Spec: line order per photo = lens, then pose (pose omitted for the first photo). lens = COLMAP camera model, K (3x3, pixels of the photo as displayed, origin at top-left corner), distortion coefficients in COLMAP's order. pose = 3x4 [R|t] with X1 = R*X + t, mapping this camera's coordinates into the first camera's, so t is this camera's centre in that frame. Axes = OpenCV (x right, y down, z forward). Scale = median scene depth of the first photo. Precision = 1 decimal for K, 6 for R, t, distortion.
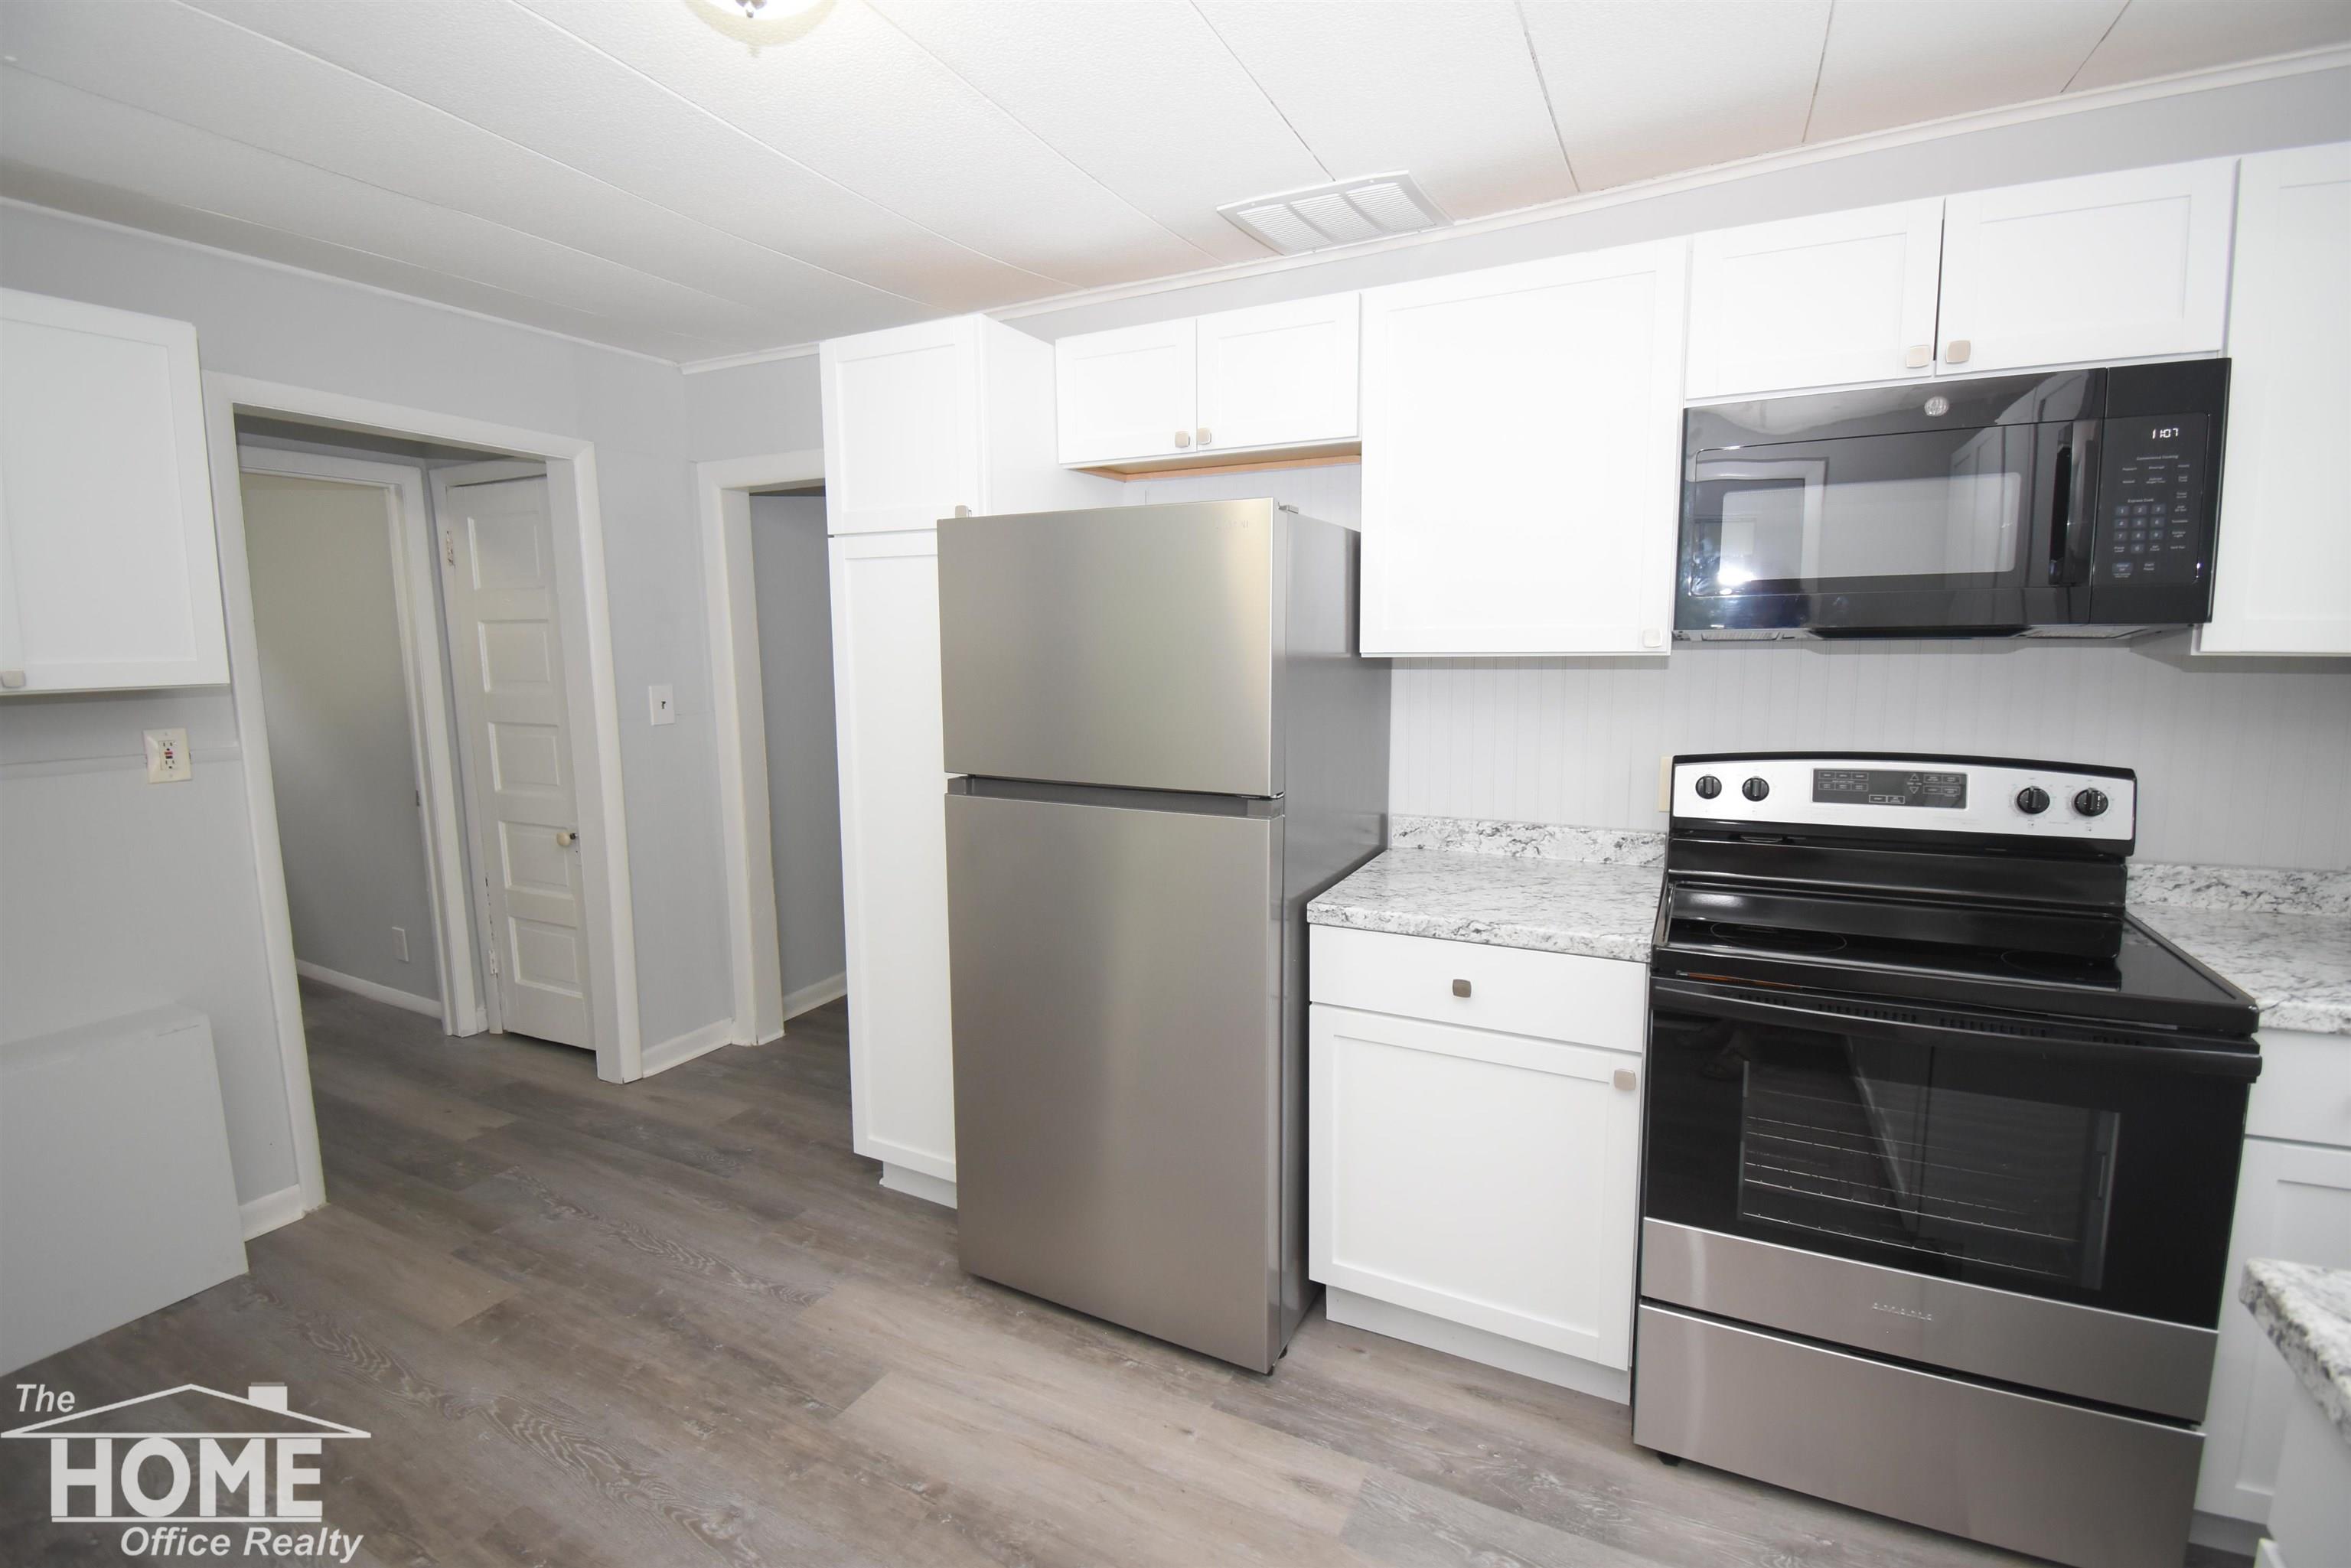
lens RADIAL K [[1035.3, 0, 1186.4], [0, 1035.3, 776.9], [0, 0, 1]] dist [0.027032, -0.029202]
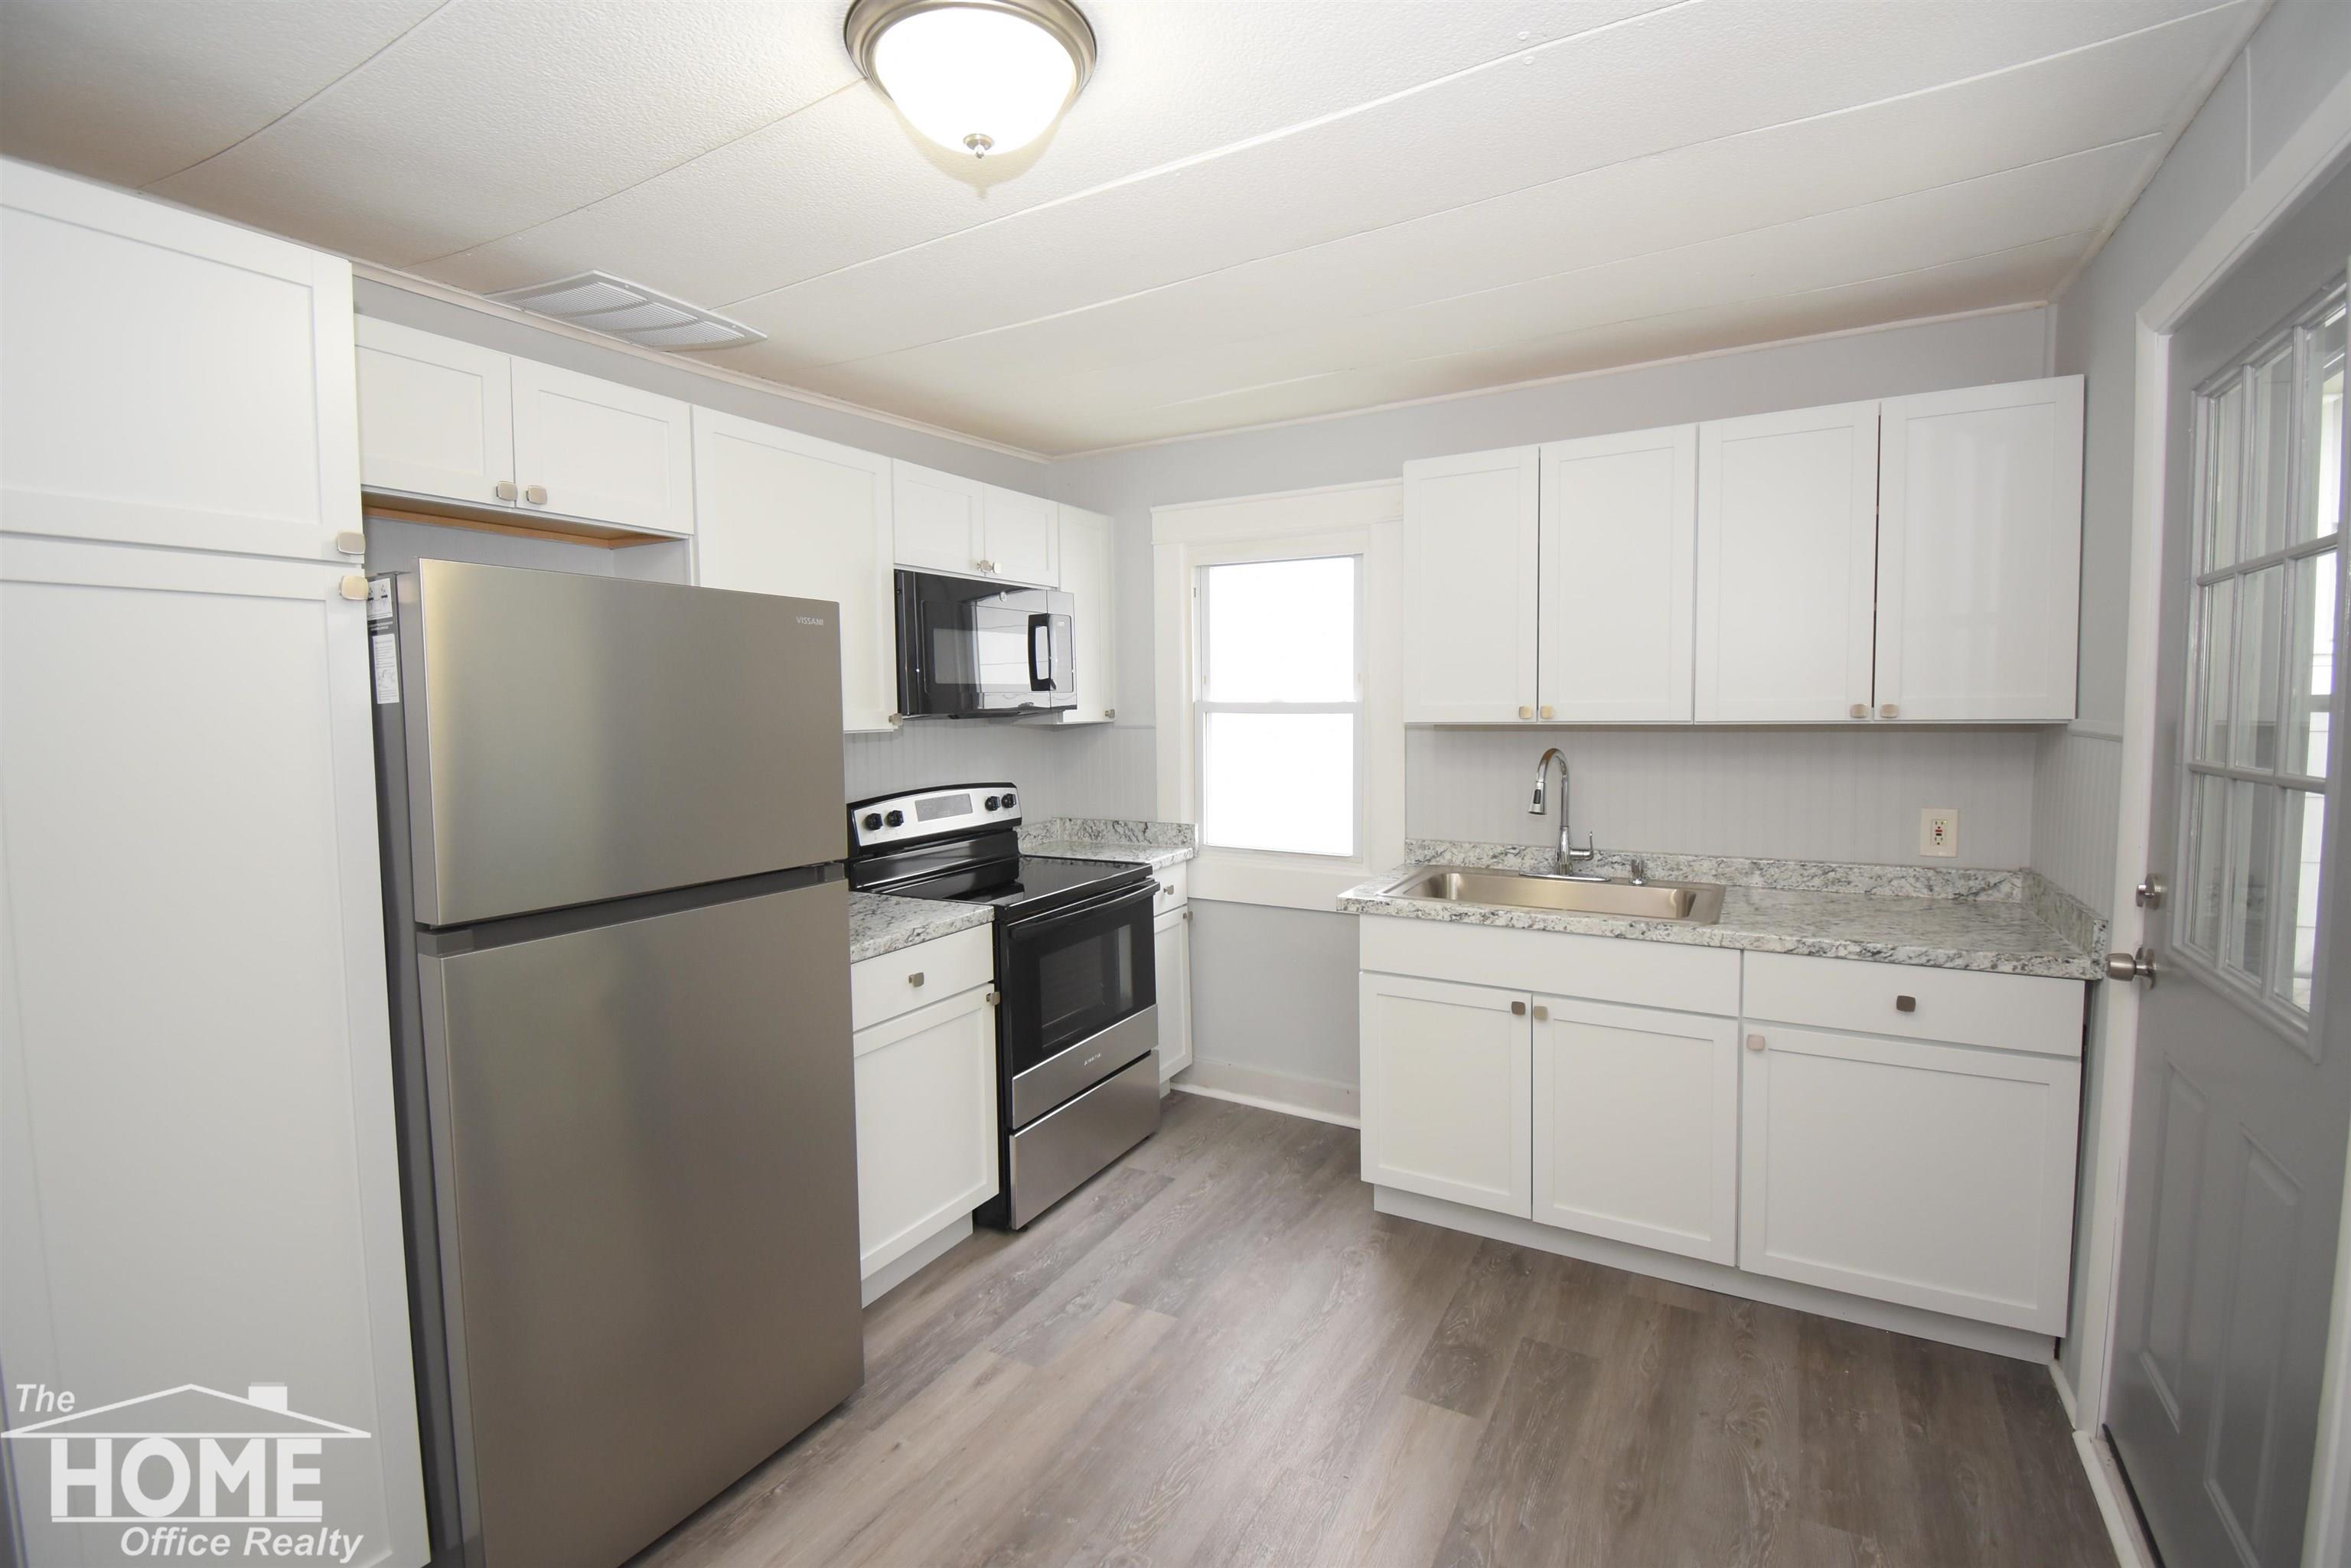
lens RADIAL K [[1035.3, 0, 1186.4], [0, 1035.3, 776.9], [0, 0, 1]] dist [0.027032, -0.029202]
pose [[0.047089, -0.064964, 0.996776, -0.905545], [0.143637, 0.987953, 0.057604, -0.071874], [-0.988510, 0.140461, 0.055853, 0.479425]]
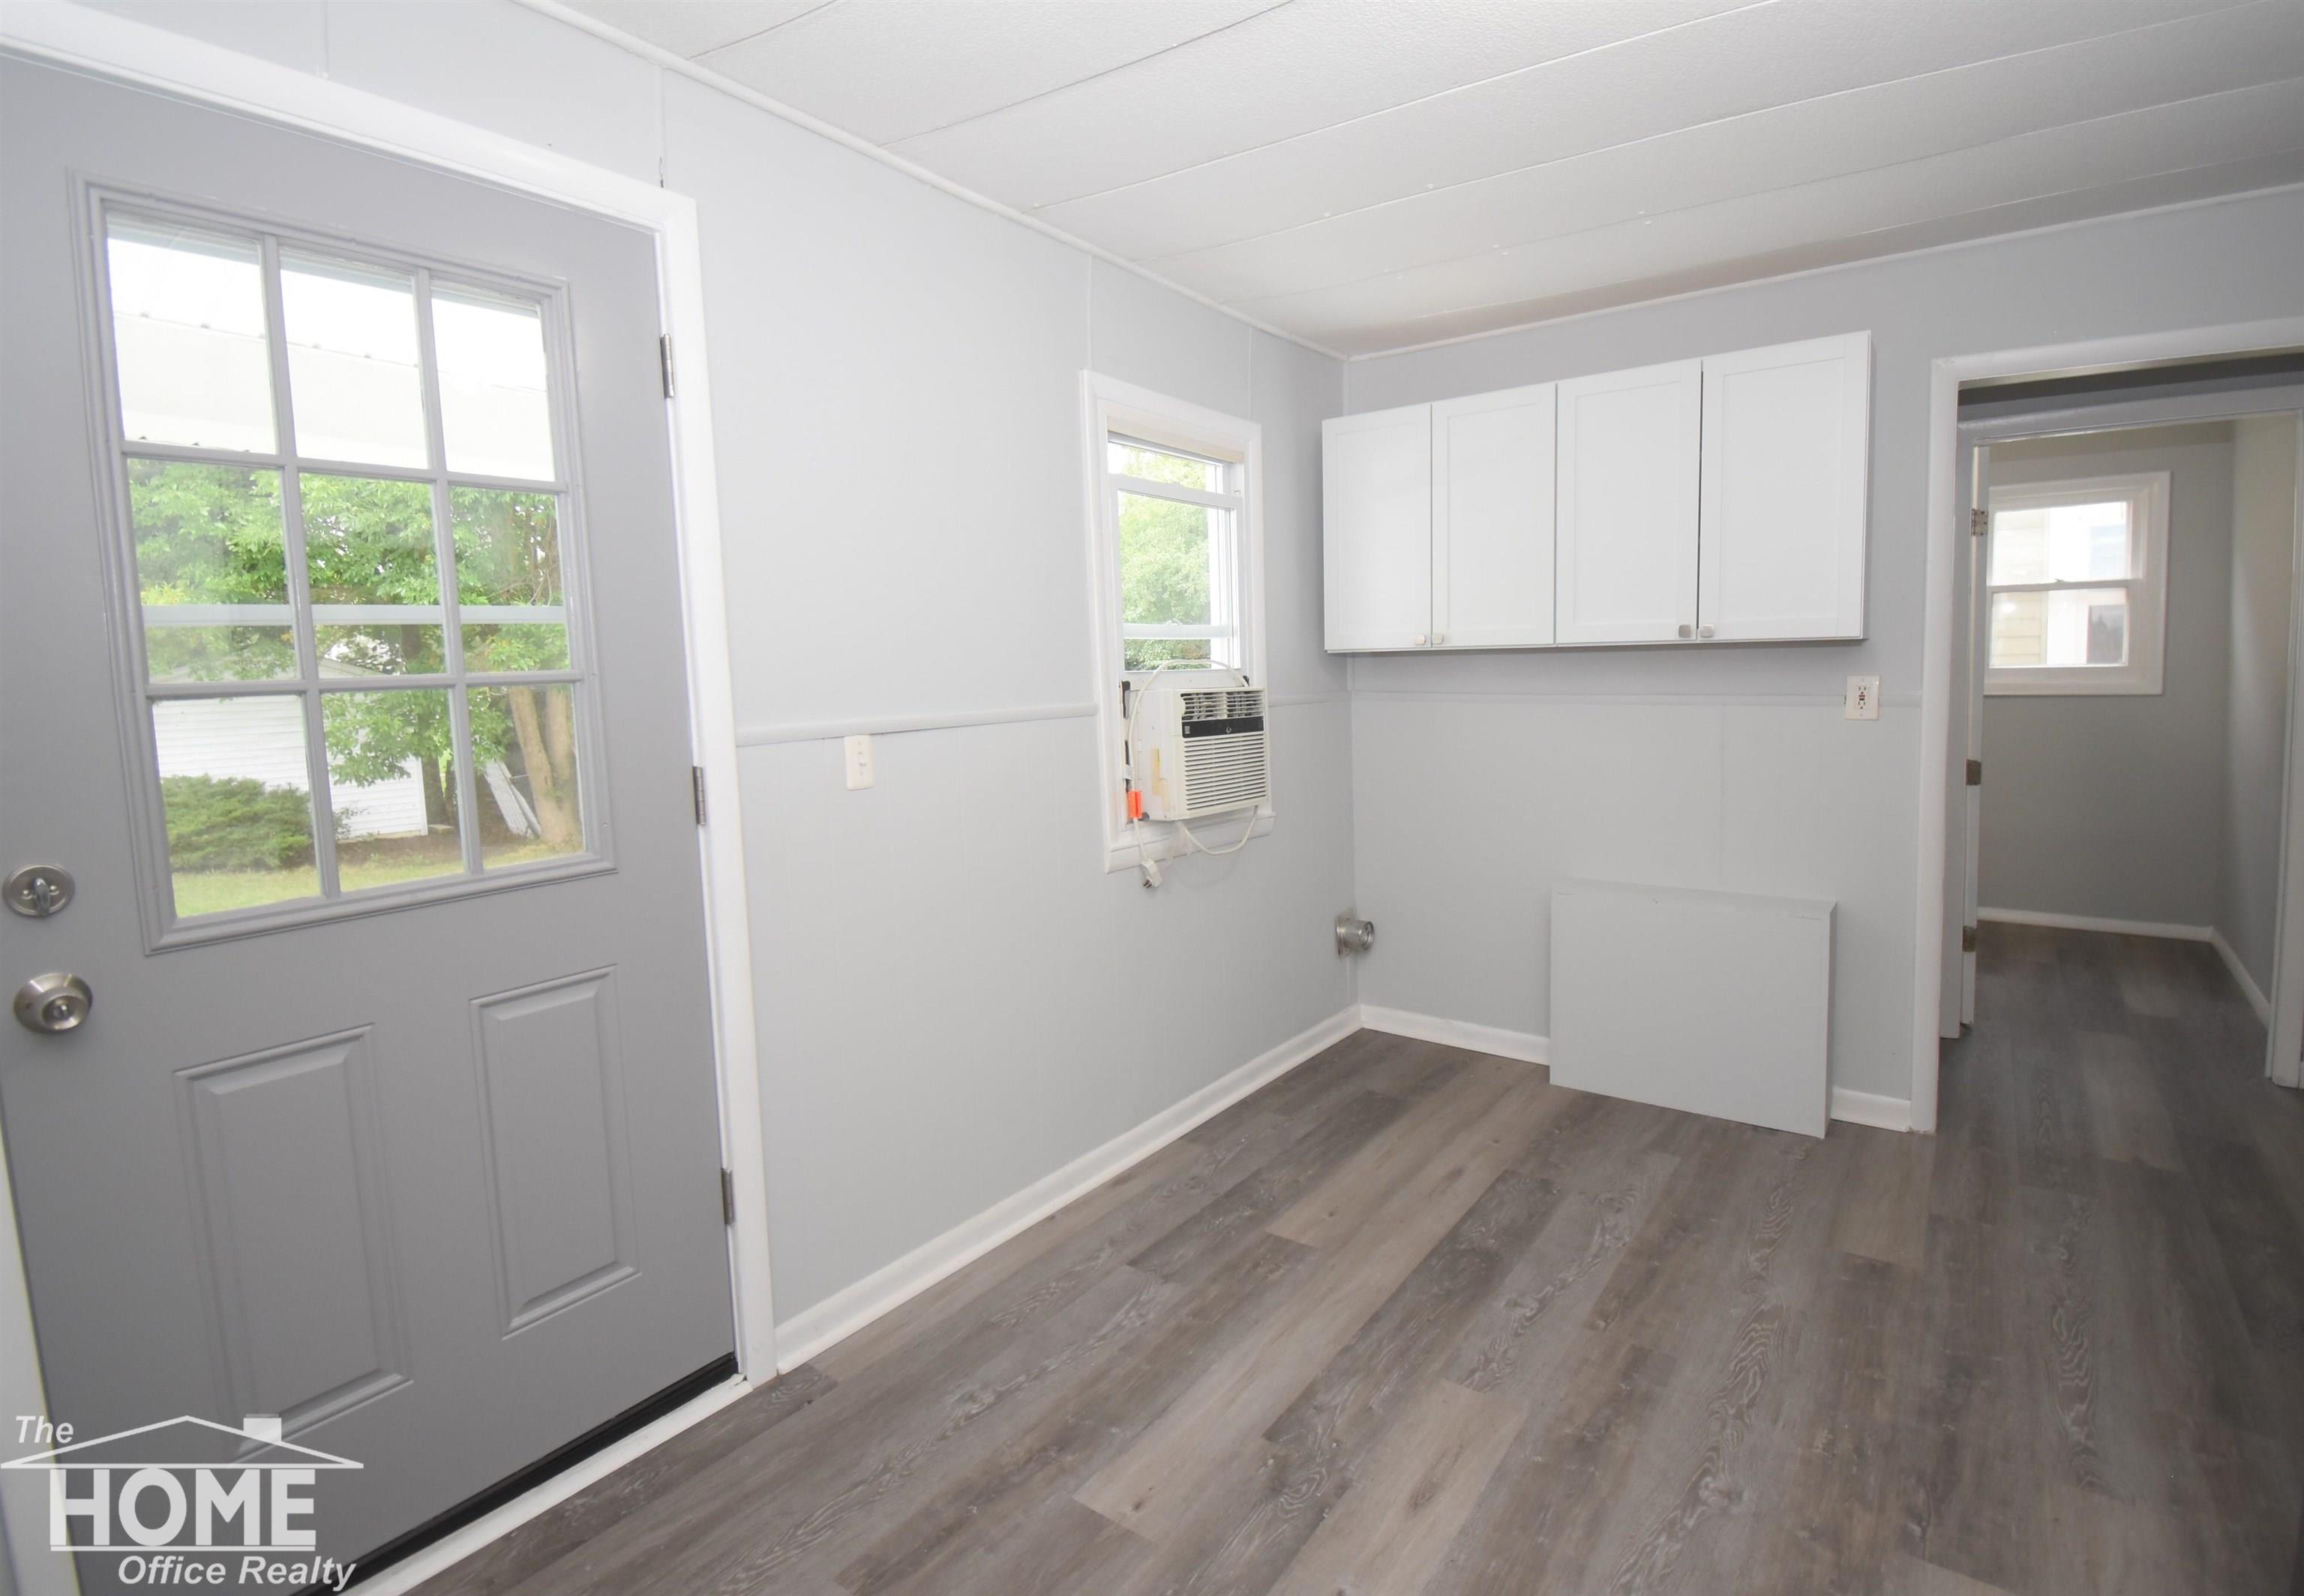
lens RADIAL K [[1085.1, 0, 1154.0], [0, 1085.1, 754.2], [0, 0, 1]] dist [0.000771, -0.000154]
pose [[-0.139511, 0.089725, -0.986147, 0.943978], [-0.110615, 0.988241, 0.105564, 0.003921], [0.984023, 0.123810, -0.127946, 0.923863]]
